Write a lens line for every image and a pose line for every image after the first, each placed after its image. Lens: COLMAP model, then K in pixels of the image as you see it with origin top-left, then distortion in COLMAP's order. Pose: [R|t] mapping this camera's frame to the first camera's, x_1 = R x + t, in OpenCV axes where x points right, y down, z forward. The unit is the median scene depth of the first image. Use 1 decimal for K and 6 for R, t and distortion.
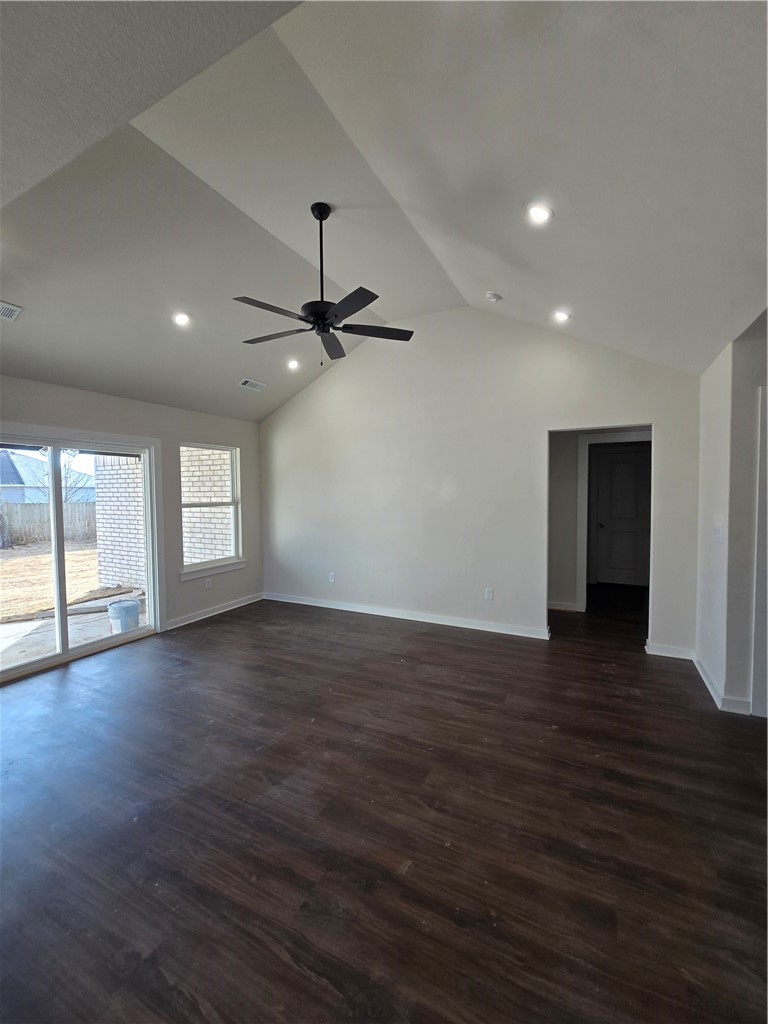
lens RADIAL K [[424.3, 0, 388.2], [0, 424.3, 510.6], [0, 0, 1]] dist [-0.007061, 0.001918]
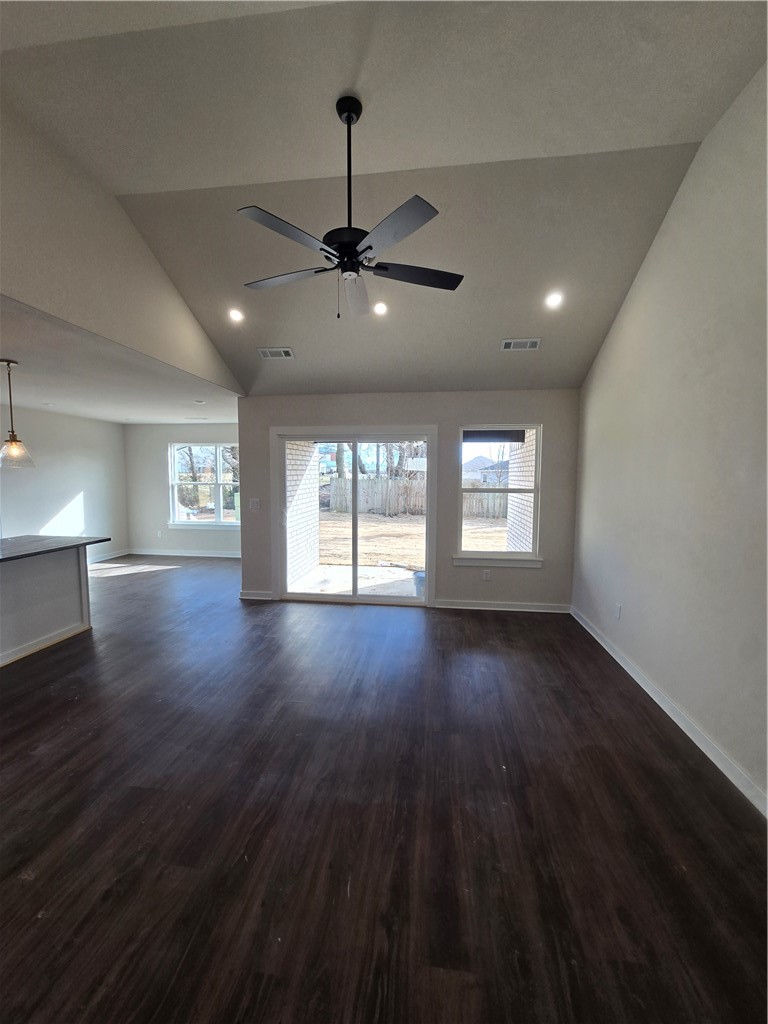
lens RADIAL K [[424.3, 0, 384.4], [0, 424.3, 513.2], [0, 0, 1]] dist [-0.007061, 0.001918]
pose [[0.322749, 0.093026, -0.941902, 0.503316], [-0.049683, 0.995451, 0.081291, -0.038448], [0.945180, 0.020560, 0.325903, 0.645511]]
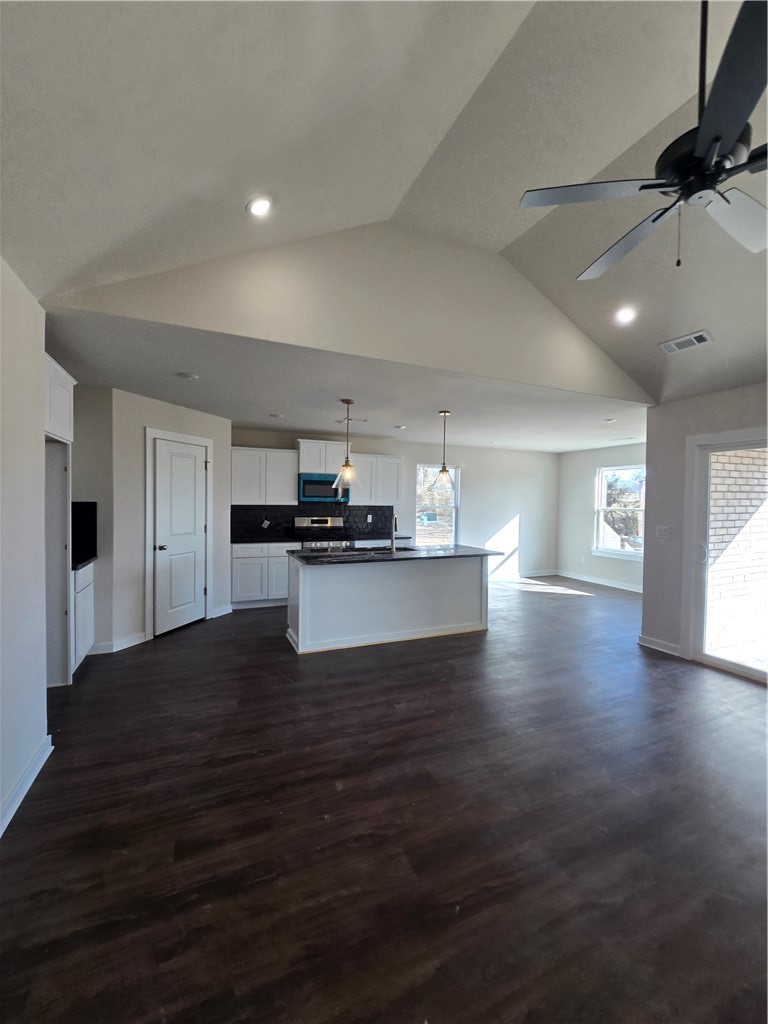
lens RADIAL K [[424.3, 0, 379.9], [0, 424.3, 510.1], [0, 0, 1]] dist [-0.007061, 0.001918]
pose [[-0.645532, 0.015809, -0.763570, 0.414926], [-0.040980, 0.997628, 0.055300, -0.026434], [0.762633, 0.066989, -0.643353, 0.836664]]
